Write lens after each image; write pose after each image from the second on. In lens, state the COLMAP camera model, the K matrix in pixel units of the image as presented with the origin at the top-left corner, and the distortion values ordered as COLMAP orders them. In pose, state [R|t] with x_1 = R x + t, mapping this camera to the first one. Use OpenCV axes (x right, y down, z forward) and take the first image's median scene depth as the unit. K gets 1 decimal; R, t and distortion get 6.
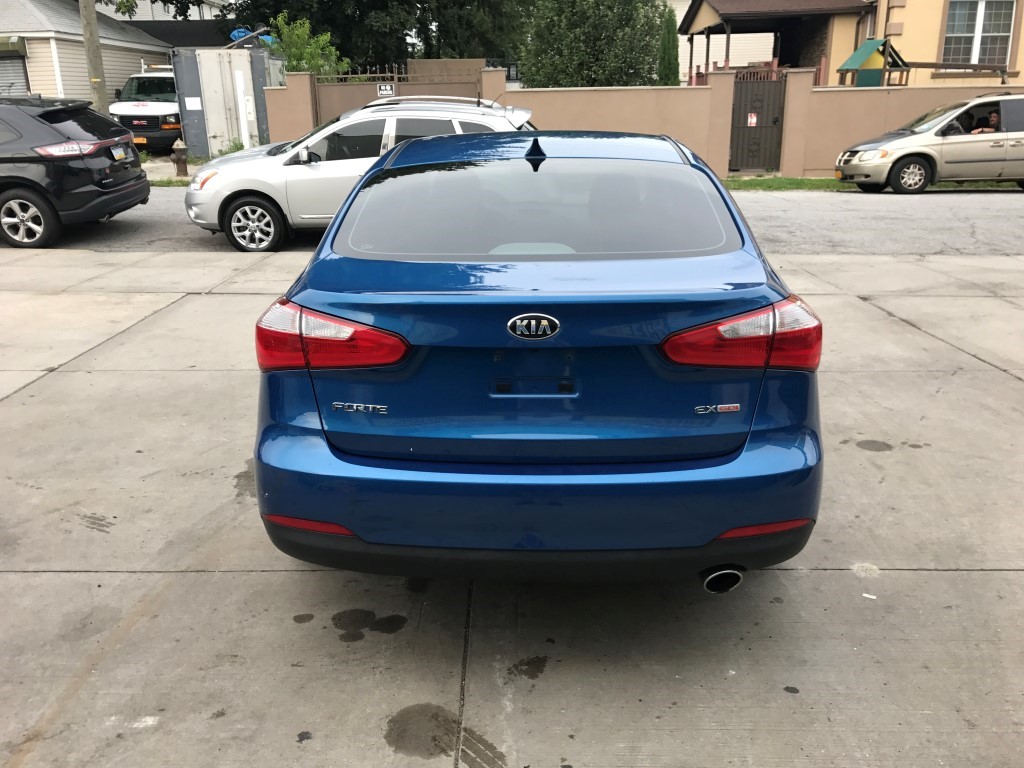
lens RADIAL K [[834.1, 0, 512.0], [0, 834.1, 384.0], [0, 0, 1]] dist [0.002503, 0.001364]
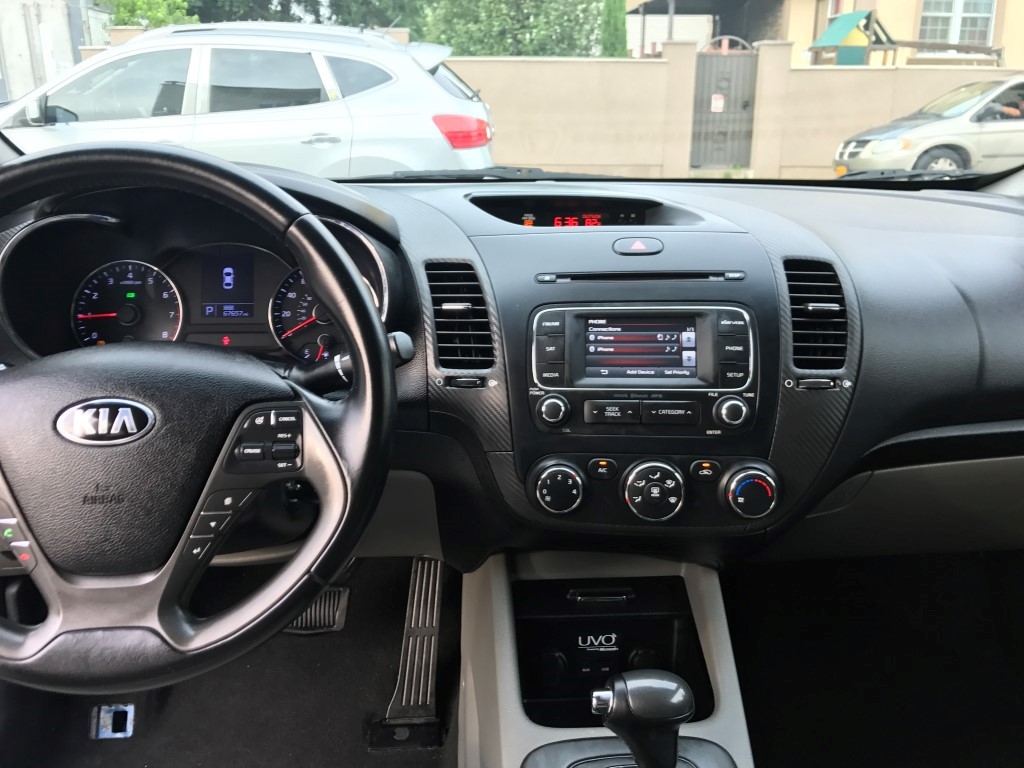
lens RADIAL K [[837.2, 0, 494.4], [0, 837.2, 384.8], [0, 0, 1]] dist [-0.000765, -0.006368]
pose [[0.995905, -0.010906, 0.089743, -0.000265], [0.011257, 0.999931, -0.003405, -0.052312], [-0.089700, 0.004401, 0.995959, 0.249627]]
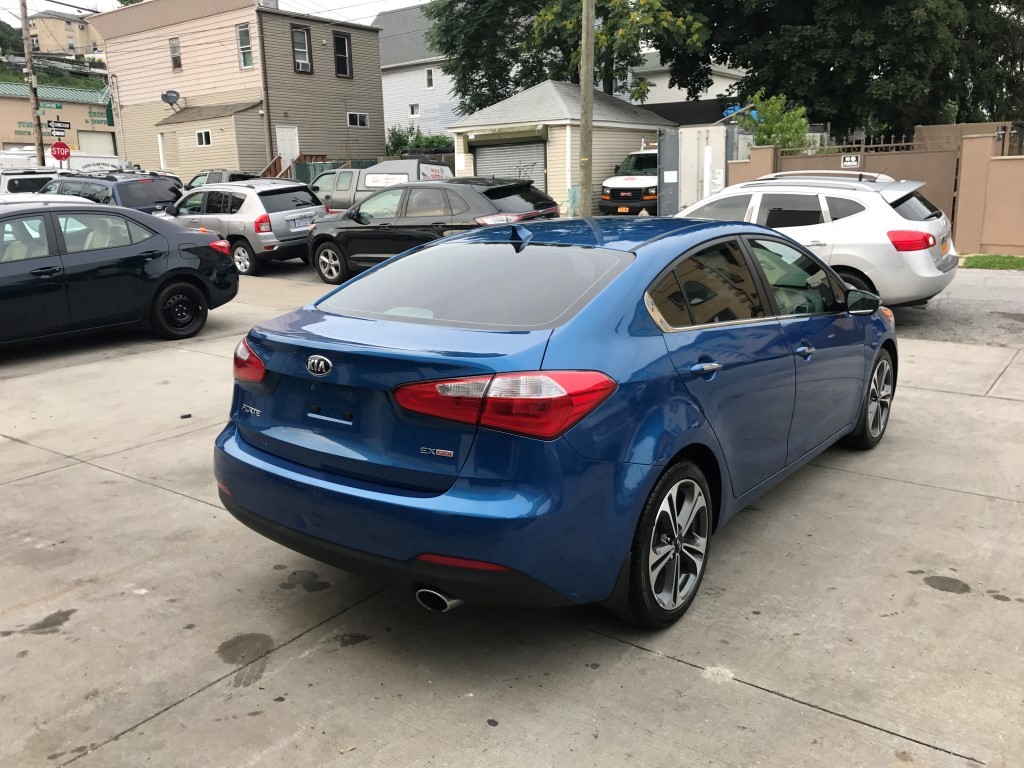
lens RADIAL K [[850.2, 0, 512.0], [0, 850.2, 384.0], [0, 0, 1]] dist [0.002238, -0.000970]
pose [[0.813710, 0.125687, -0.567520, 0.133670], [-0.170258, 0.985058, -0.025958, -0.007097], [0.555778, 0.117747, 0.822950, 0.005102]]
